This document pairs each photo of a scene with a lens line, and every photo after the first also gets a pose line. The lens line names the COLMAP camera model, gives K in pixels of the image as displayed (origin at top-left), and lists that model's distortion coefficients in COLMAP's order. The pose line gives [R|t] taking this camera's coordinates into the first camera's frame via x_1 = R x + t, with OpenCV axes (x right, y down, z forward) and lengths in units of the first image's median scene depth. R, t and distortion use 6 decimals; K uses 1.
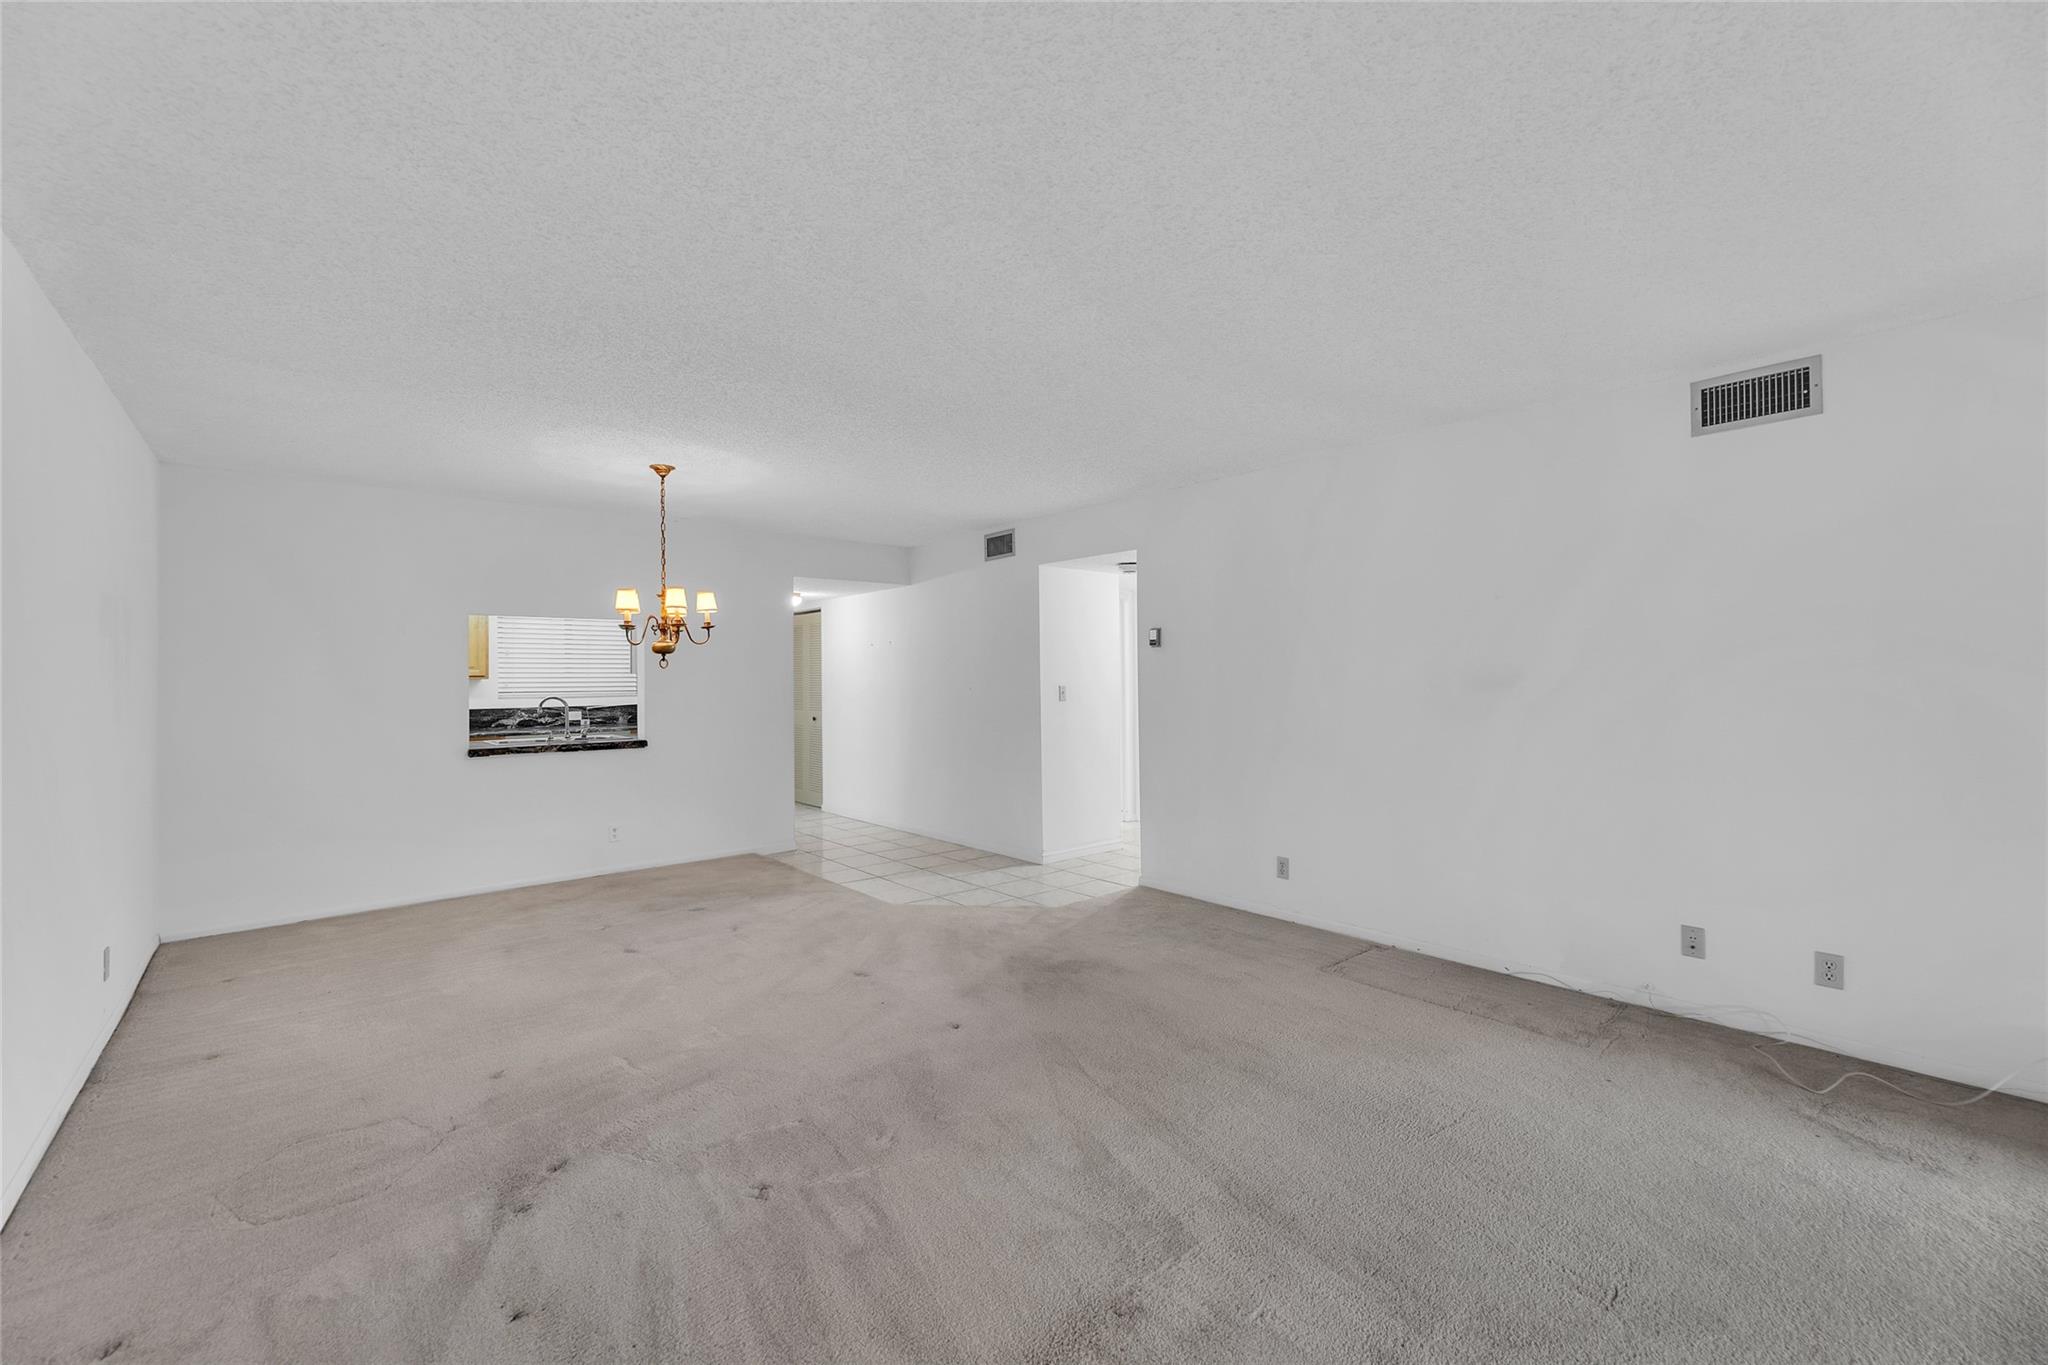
lens RADIAL K [[834.7, 0, 1009.0], [0, 834.7, 665.6], [0, 0, 1]] dist [-0.000874, -0.000617]
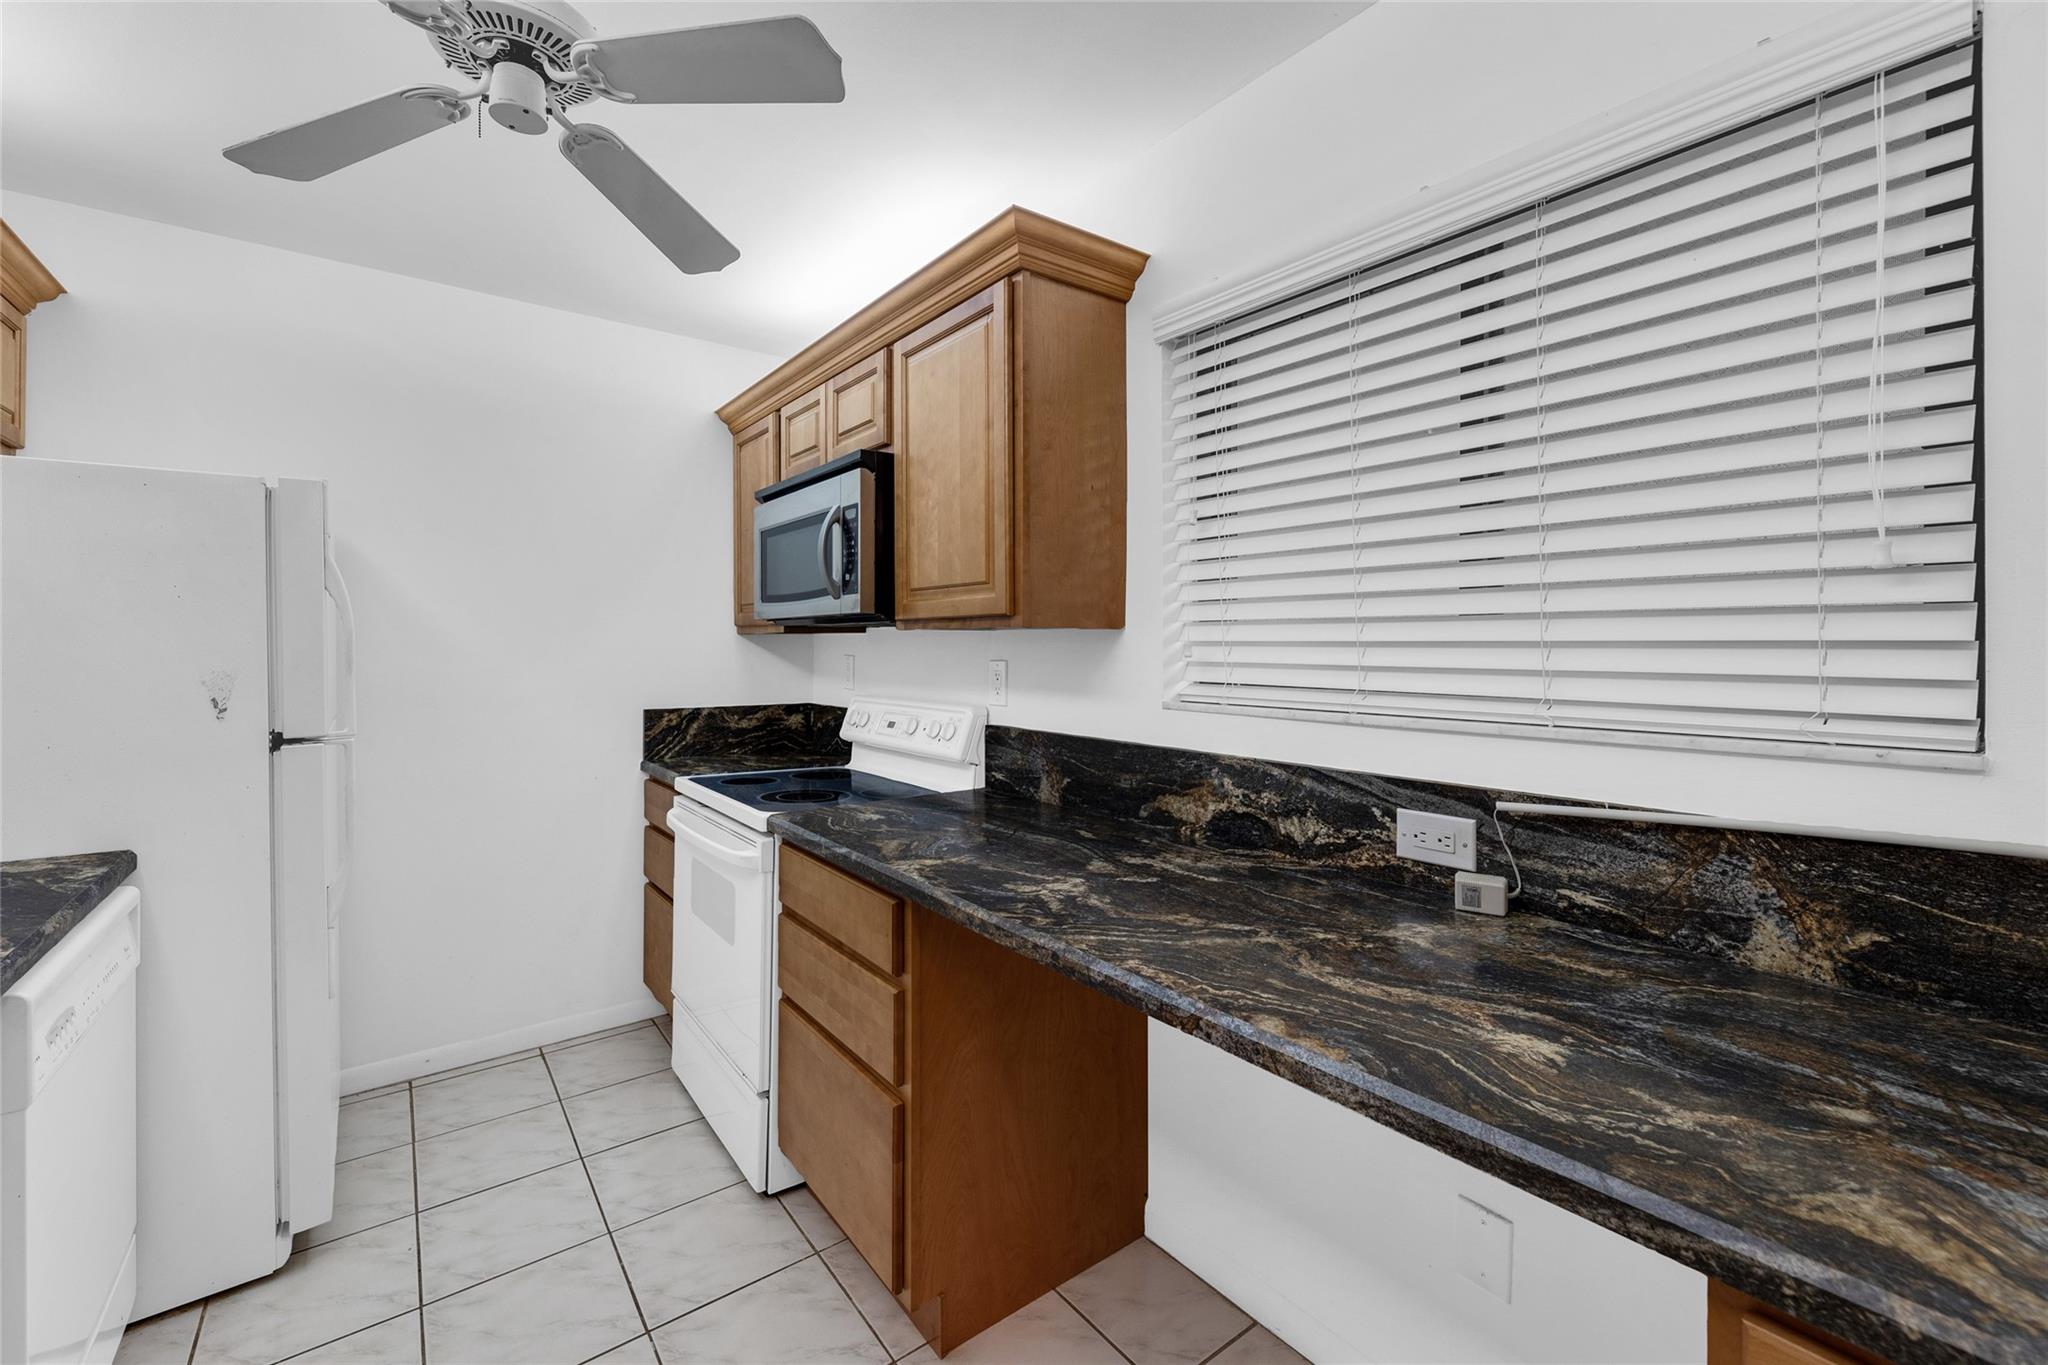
lens RADIAL K [[834.7, 0, 1016.0], [0, 834.7, 644.9], [0, 0, 1]] dist [-0.000874, -0.000617]
pose [[-0.055524, 0.007579, -0.998429, -0.440458], [0.011629, 0.999908, 0.006944, 0.022661], [0.998390, -0.011225, -0.055607, 1.182938]]
